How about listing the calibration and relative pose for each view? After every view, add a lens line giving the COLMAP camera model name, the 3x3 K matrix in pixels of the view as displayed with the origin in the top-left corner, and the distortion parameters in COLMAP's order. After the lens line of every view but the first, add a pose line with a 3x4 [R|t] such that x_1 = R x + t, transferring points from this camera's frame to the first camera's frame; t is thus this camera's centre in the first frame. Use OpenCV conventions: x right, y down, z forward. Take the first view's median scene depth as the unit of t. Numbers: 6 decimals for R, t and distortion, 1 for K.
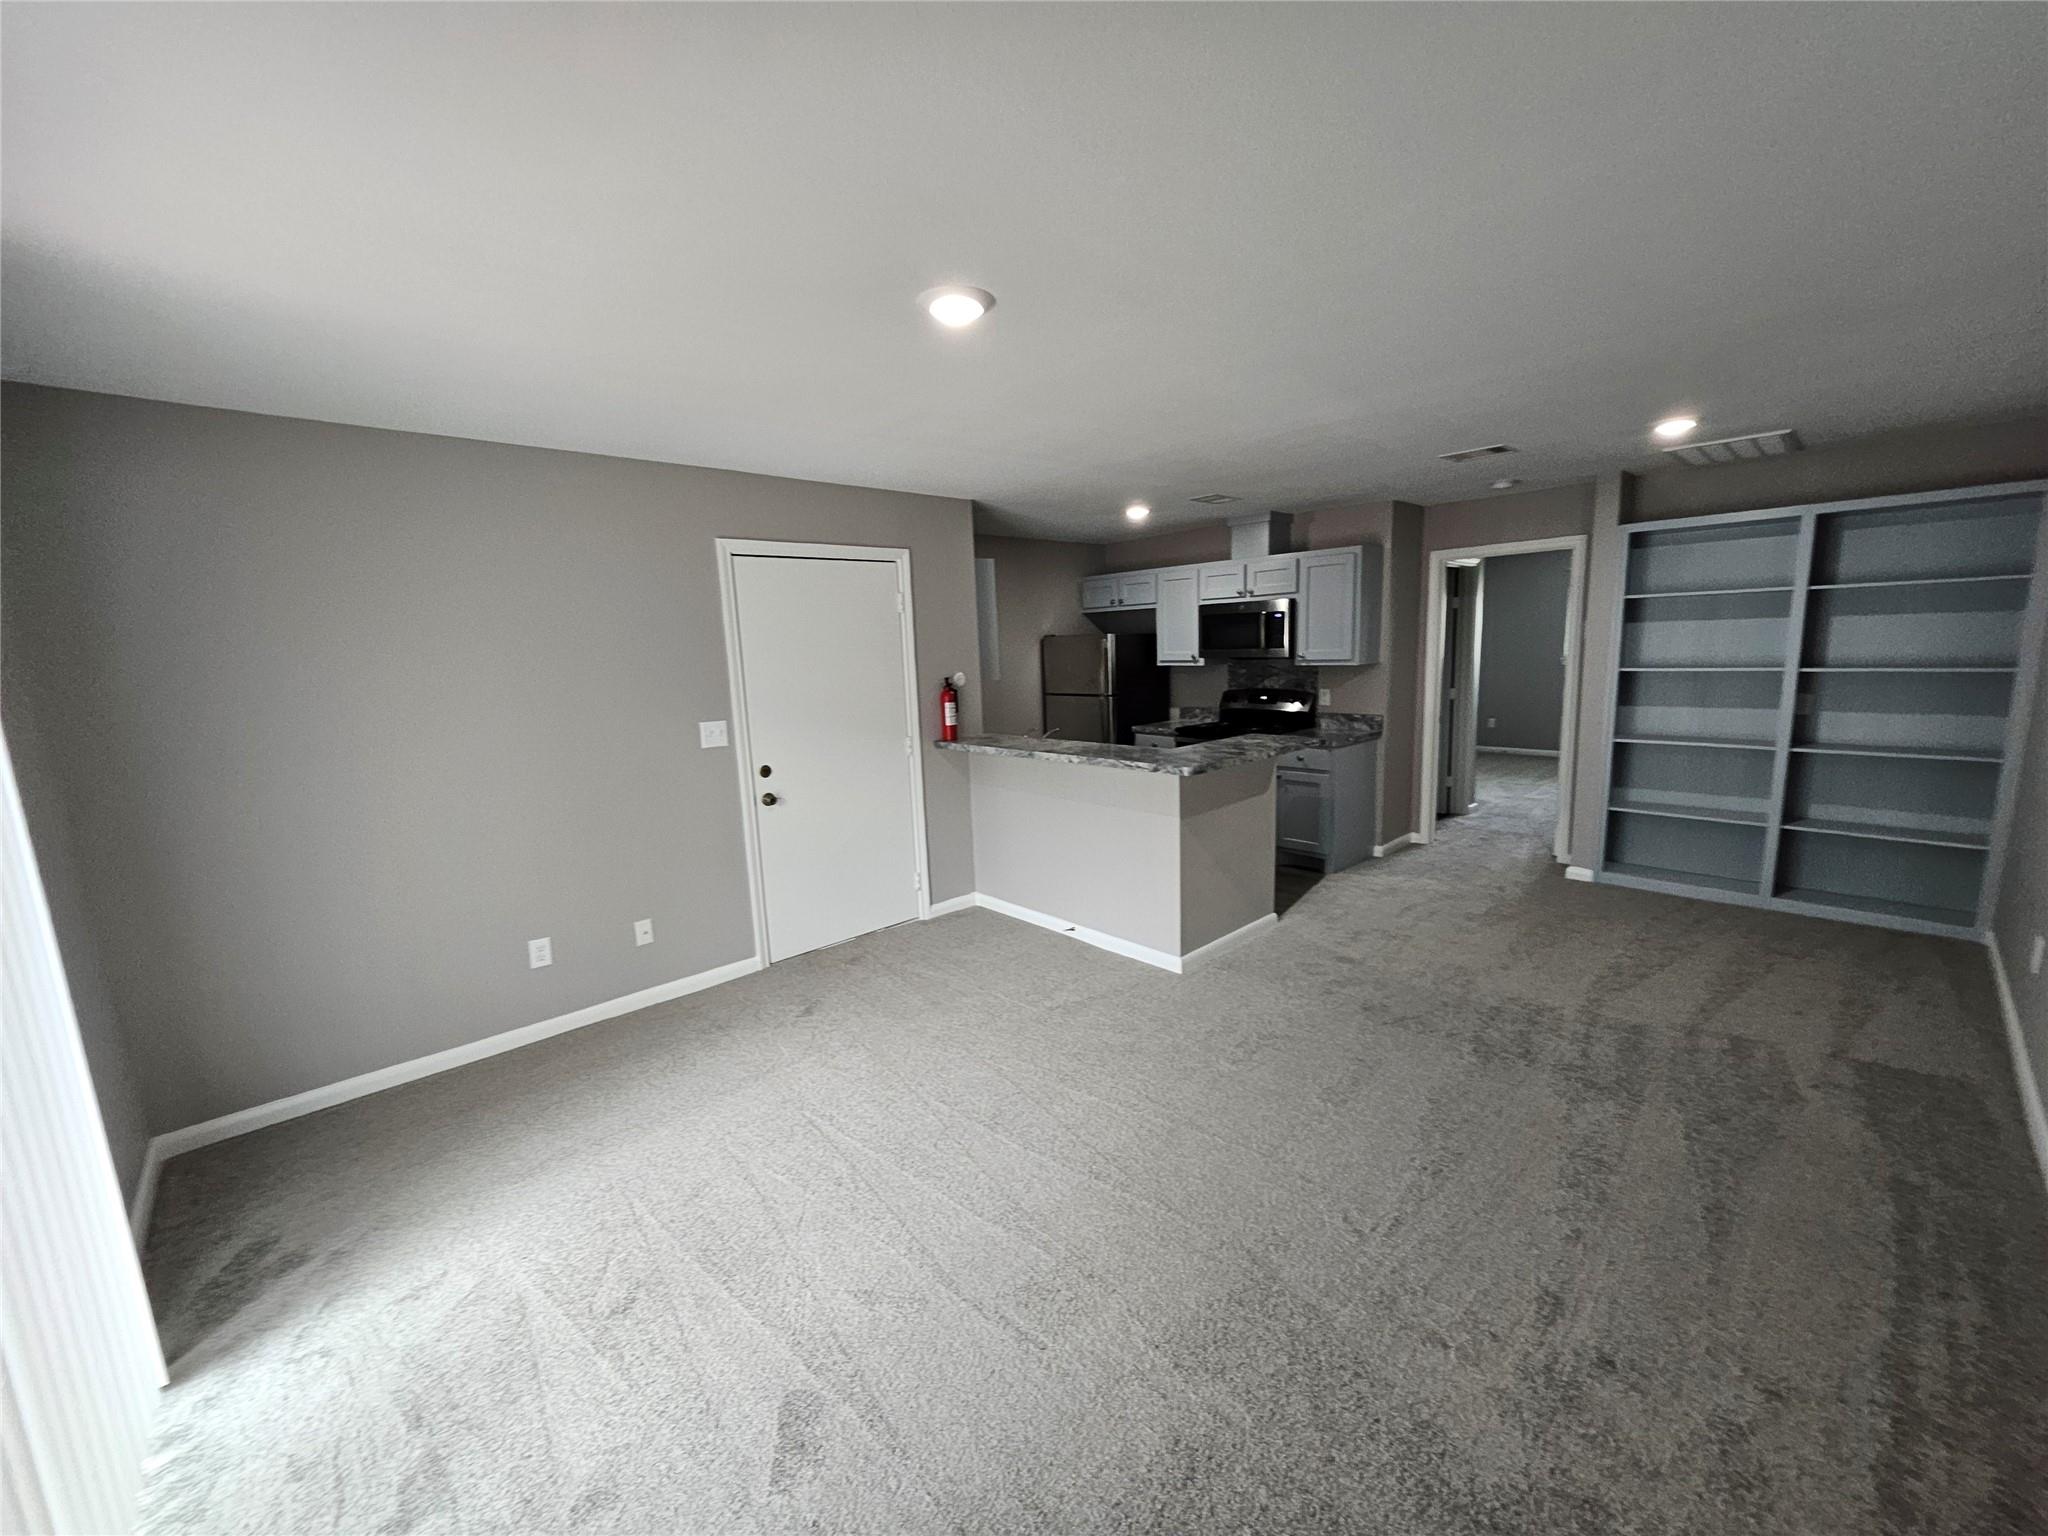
lens RADIAL K [[811.5, 0, 1052.7], [0, 811.5, 759.3], [0, 0, 1]] dist [-0.007418, 0.001343]
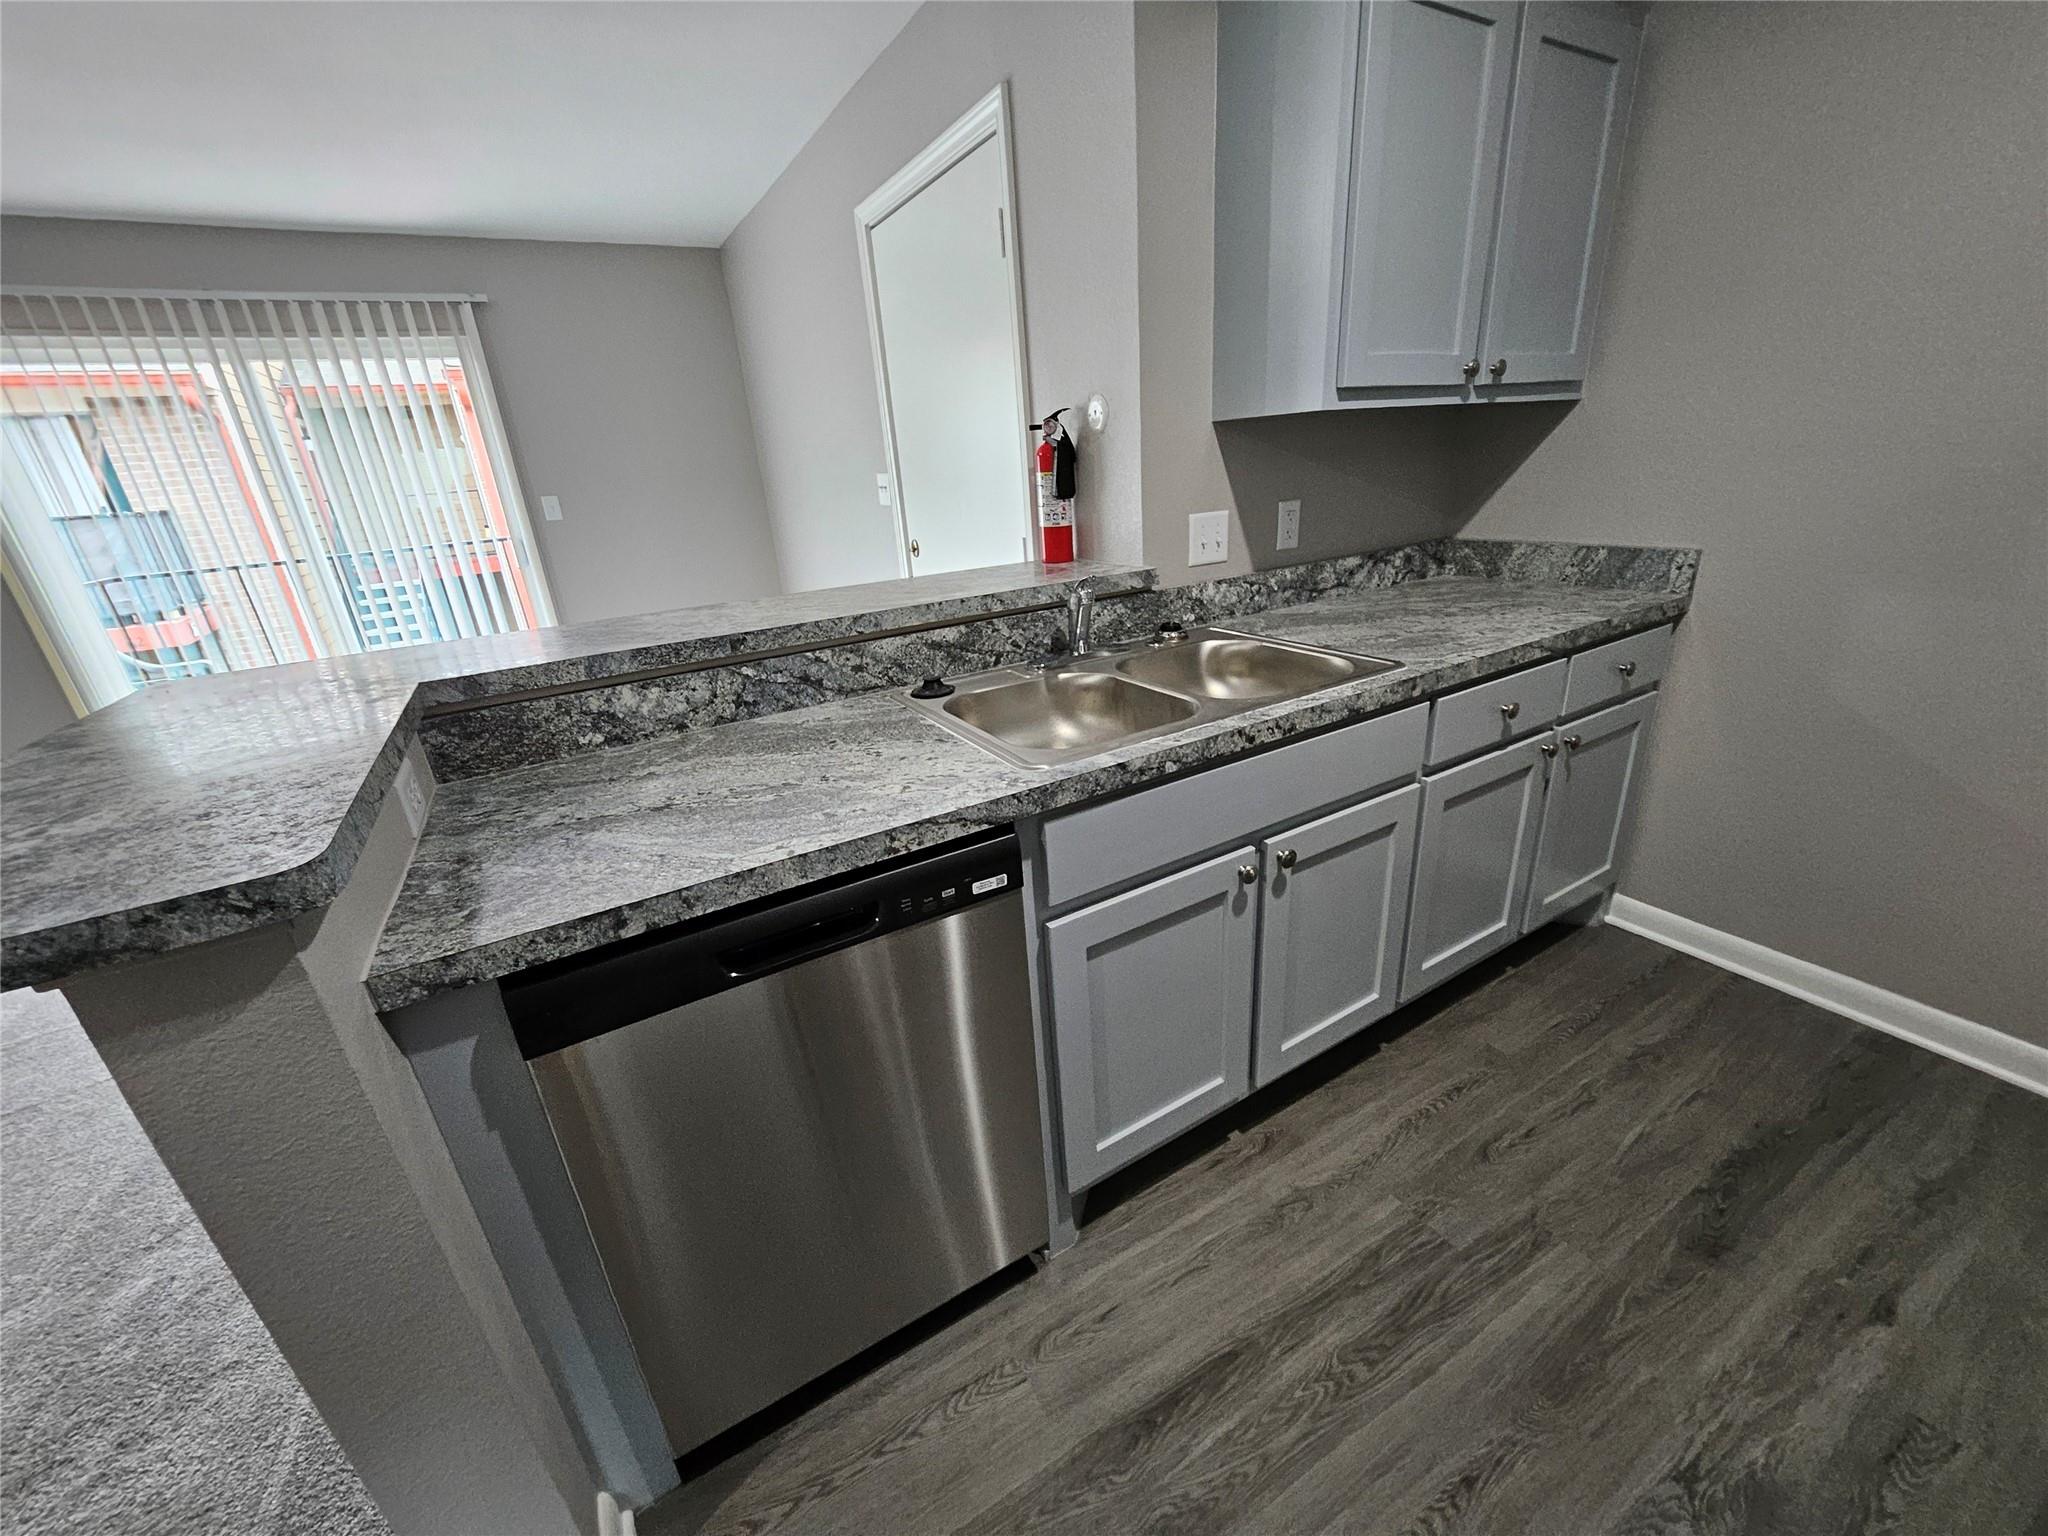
lens RADIAL K [[811.5, 0, 1028.1], [0, 811.5, 769.3], [0, 0, 1]] dist [-0.007418, 0.001343]
pose [[-0.224618, 0.398979, -0.889023, 0.251092], [-0.072164, 0.903020, 0.423493, -0.086489], [0.971771, 0.159280, -0.174043, 0.864582]]
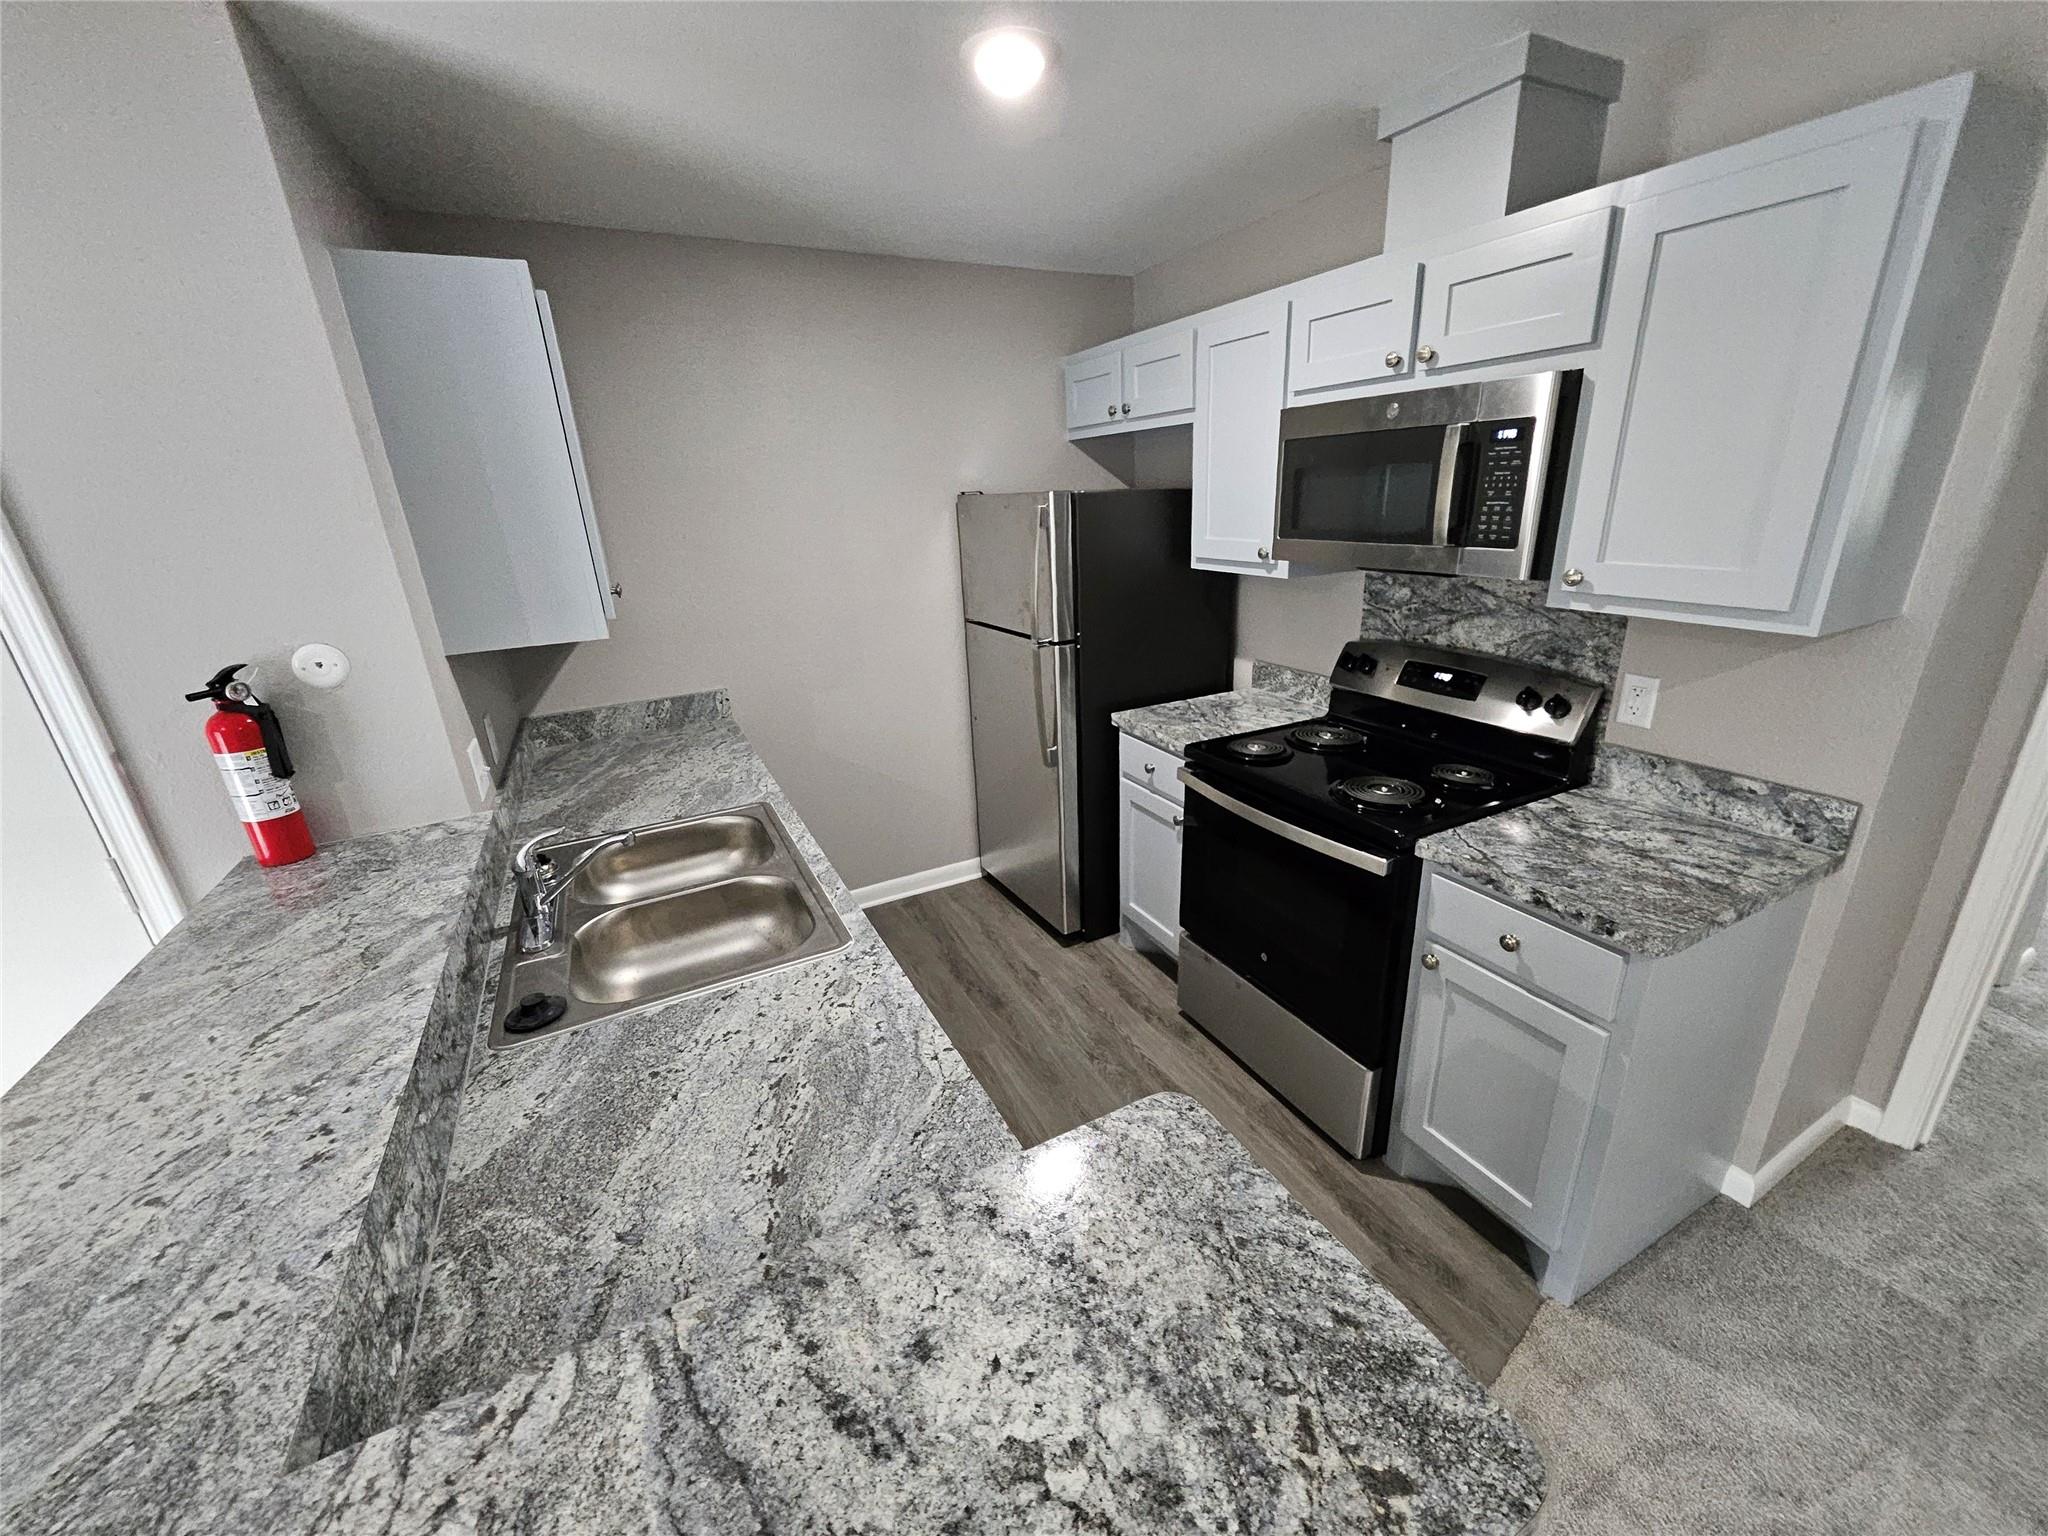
lens RADIAL K [[811.5, 0, 1052.0], [0, 811.5, 771.3], [0, 0, 1]] dist [-0.007418, 0.001343]
pose [[0.964428, 0.085468, -0.250148, 0.193541], [-0.034033, 0.978560, 0.203131, -0.106816], [0.262146, -0.187392, 0.946659, 0.628409]]
